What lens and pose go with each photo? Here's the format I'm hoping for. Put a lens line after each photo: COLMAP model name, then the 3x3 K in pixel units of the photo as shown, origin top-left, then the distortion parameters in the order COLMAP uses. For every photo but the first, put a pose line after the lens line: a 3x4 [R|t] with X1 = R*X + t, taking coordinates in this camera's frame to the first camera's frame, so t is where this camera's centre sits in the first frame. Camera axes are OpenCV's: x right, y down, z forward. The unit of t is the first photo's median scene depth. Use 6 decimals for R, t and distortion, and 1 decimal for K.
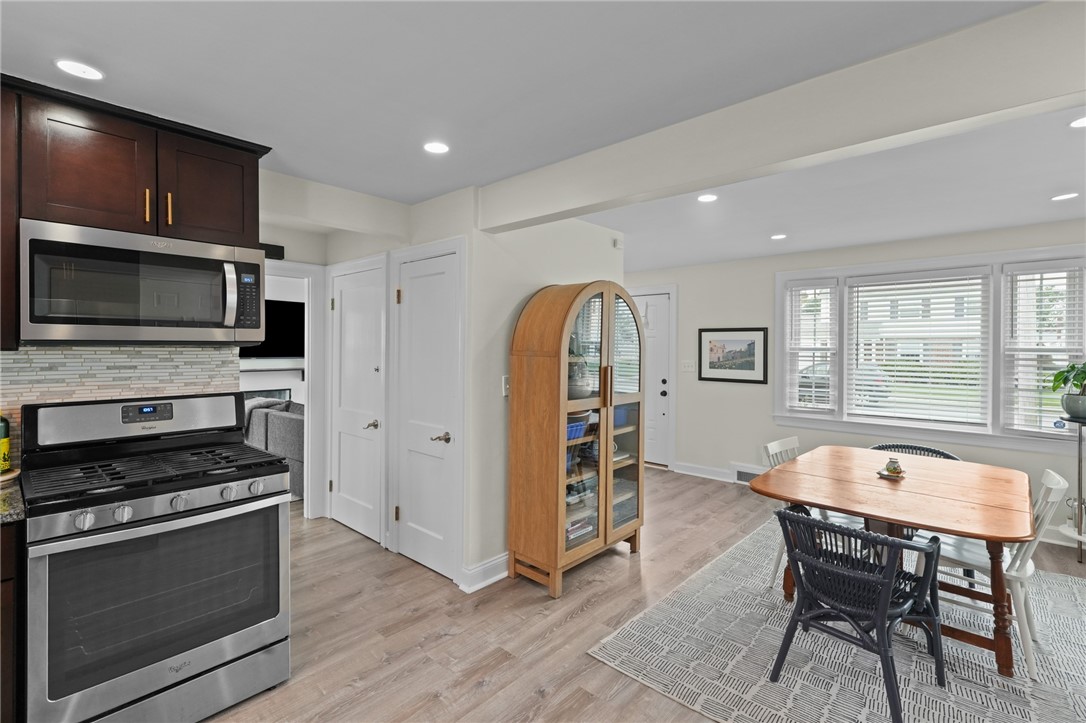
lens RADIAL K [[488.6, 0, 544.0], [0, 488.6, 354.7], [0, 0, 1]] dist [0.009601, -0.000183]
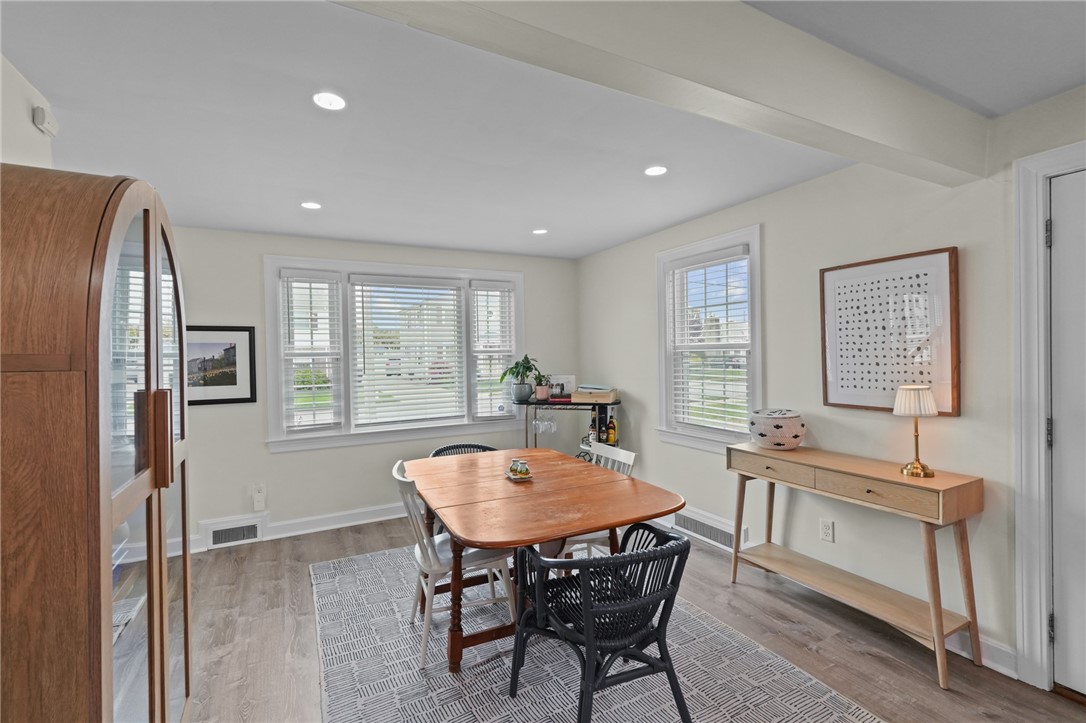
lens RADIAL K [[484.3, 0, 543.0], [0, 484.3, 361.5], [0, 0, 1]] dist [0.001119, 0.000273]
pose [[0.342939, -0.024615, 0.939035, -0.115786], [0.034029, 0.999326, 0.013768, 0.003479], [-0.938741, 0.027233, 0.343545, 0.426095]]
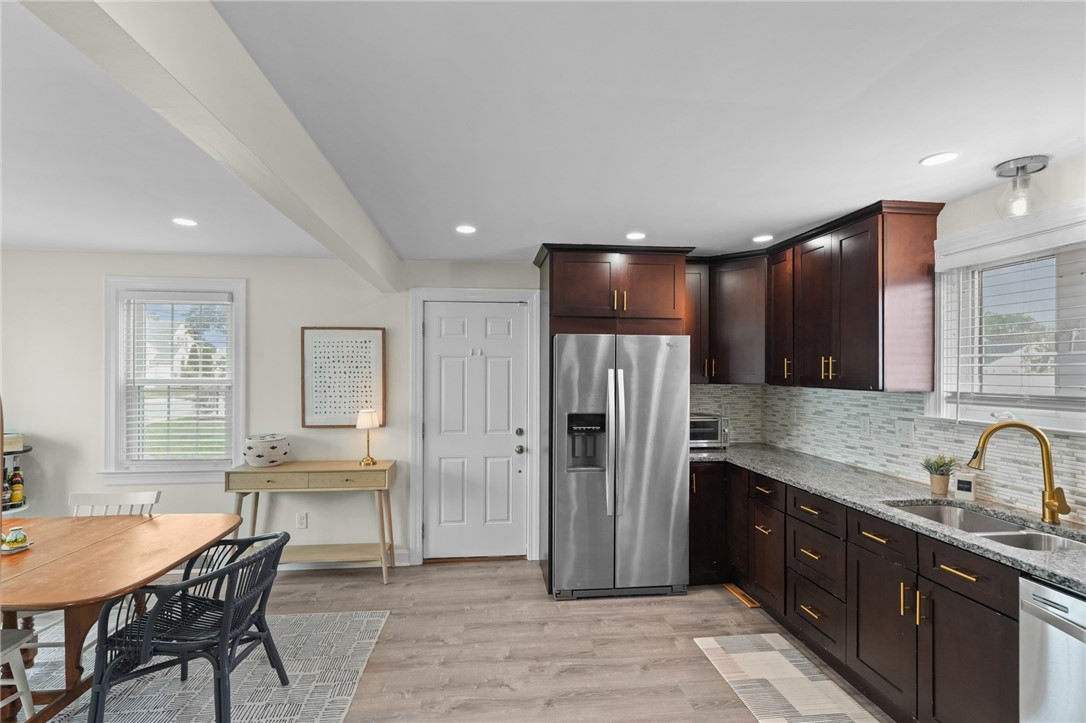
lens RADIAL K [[495.8, 0, 538.5], [0, 495.8, 367.8], [0, 0, 1]] dist [0.001918, 0.000310]
pose [[-0.752206, -0.003632, 0.658918, -0.304383], [0.002109, 0.999966, 0.007919, -0.032805], [-0.658925, 0.007347, -0.752173, 0.709835]]
